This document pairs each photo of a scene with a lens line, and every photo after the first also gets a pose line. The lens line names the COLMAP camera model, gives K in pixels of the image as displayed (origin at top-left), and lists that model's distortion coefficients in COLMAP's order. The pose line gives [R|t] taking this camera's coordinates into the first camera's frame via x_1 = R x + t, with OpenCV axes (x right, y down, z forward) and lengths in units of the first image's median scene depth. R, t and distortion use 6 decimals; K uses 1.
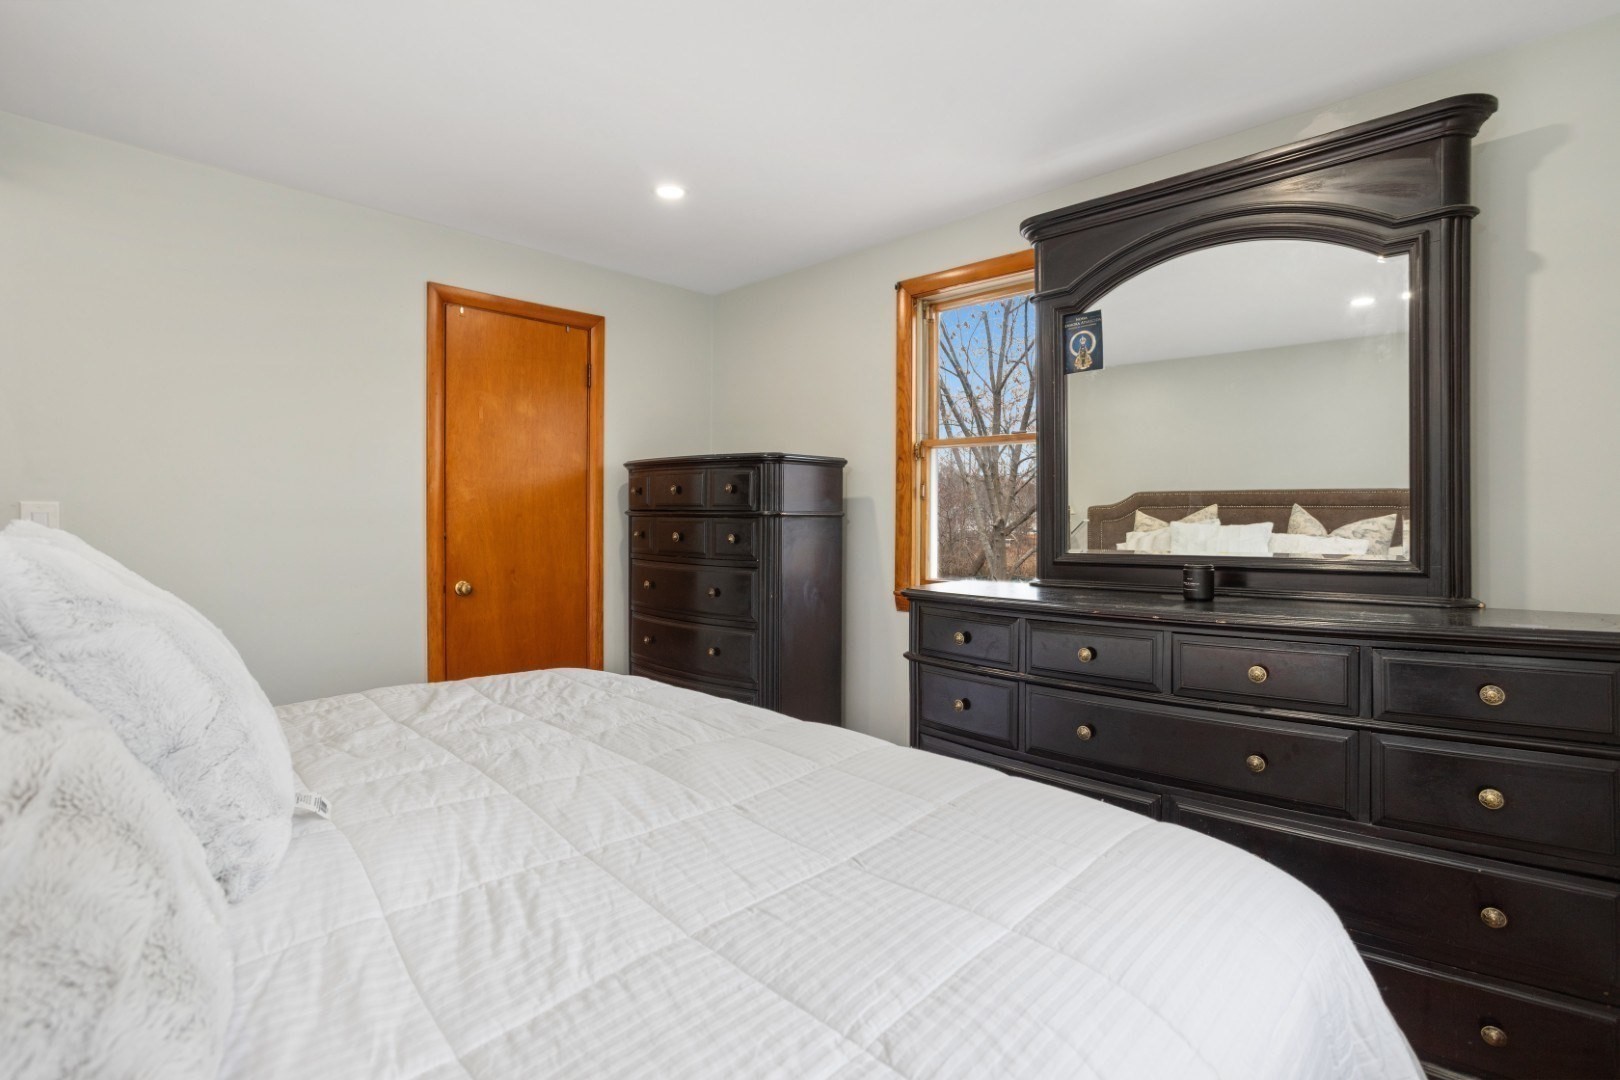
lens RADIAL K [[780.6, 0, 813.5], [0, 780.6, 519.2], [0, 0, 1]] dist [-0.045781, 0.027273]
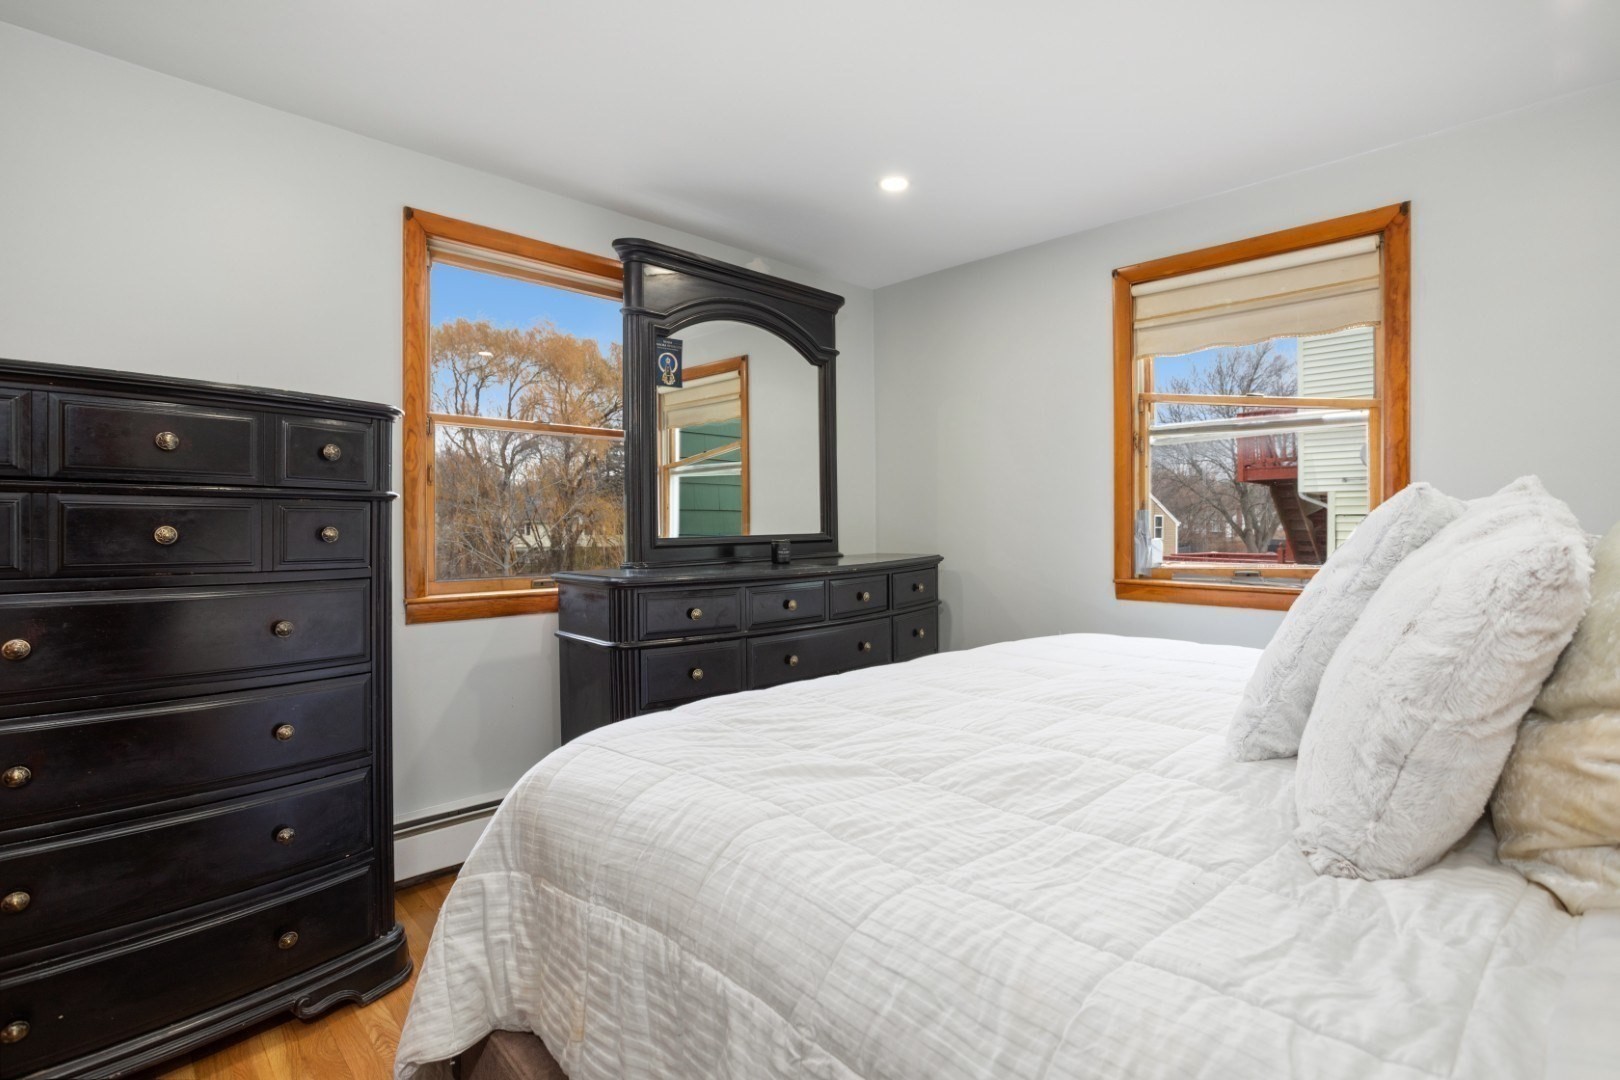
lens RADIAL K [[780.6, 0, 813.5], [0, 780.6, 519.2], [0, 0, 1]] dist [-0.045781, 0.027273]
pose [[0.070618, -0.000833, 0.997503, -0.852494], [-0.004011, 0.999991, 0.001119, 0.013962], [-0.997495, -0.004080, 0.070614, 0.695295]]
